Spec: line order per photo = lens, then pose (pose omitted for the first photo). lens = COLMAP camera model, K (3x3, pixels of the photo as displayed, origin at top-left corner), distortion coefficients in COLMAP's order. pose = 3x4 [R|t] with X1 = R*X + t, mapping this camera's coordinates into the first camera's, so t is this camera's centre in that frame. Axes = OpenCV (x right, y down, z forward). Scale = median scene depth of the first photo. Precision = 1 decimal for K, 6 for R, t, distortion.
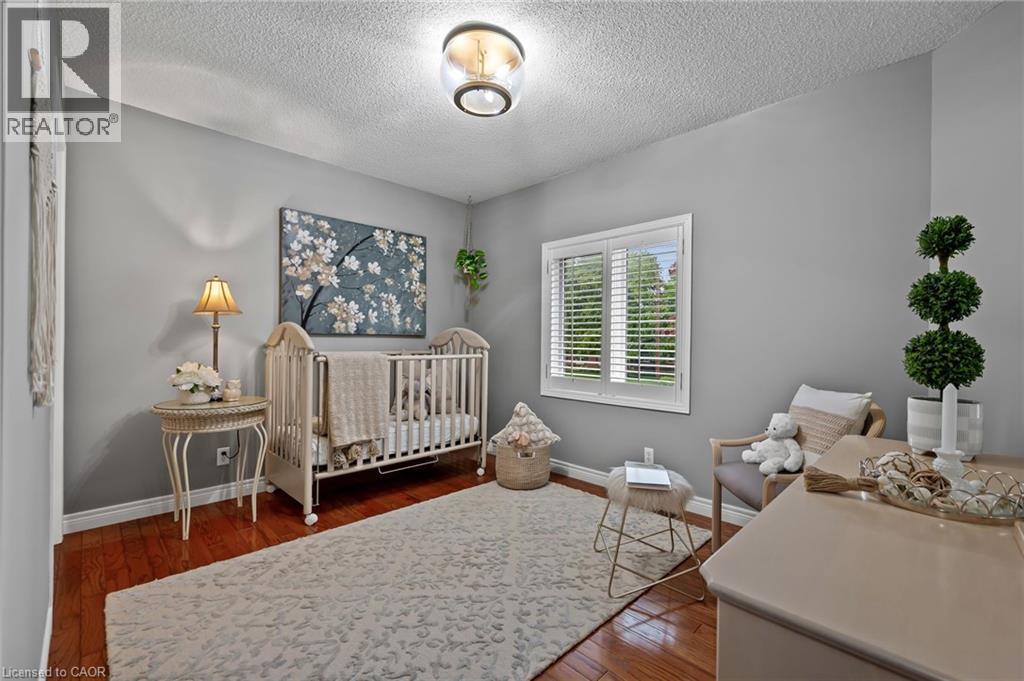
lens RADIAL K [[425.8, 0, 508.9], [0, 425.8, 349.6], [0, 0, 1]] dist [-0.001669, -0.000207]
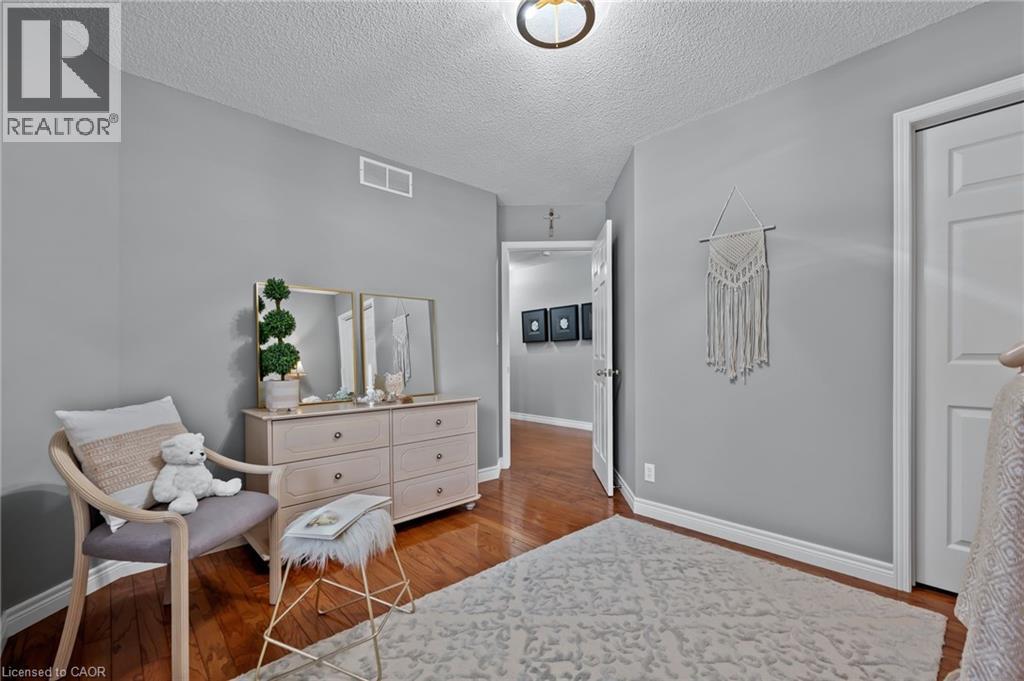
lens RADIAL K [[425.8, 0, 508.9], [0, 425.8, 349.6], [0, 0, 1]] dist [-0.001669, -0.000207]
pose [[-0.999576, -0.001305, 0.029097, -0.005597], [-0.001176, 0.999989, 0.004461, -0.019327], [-0.029103, 0.004425, -0.999567, 2.136032]]
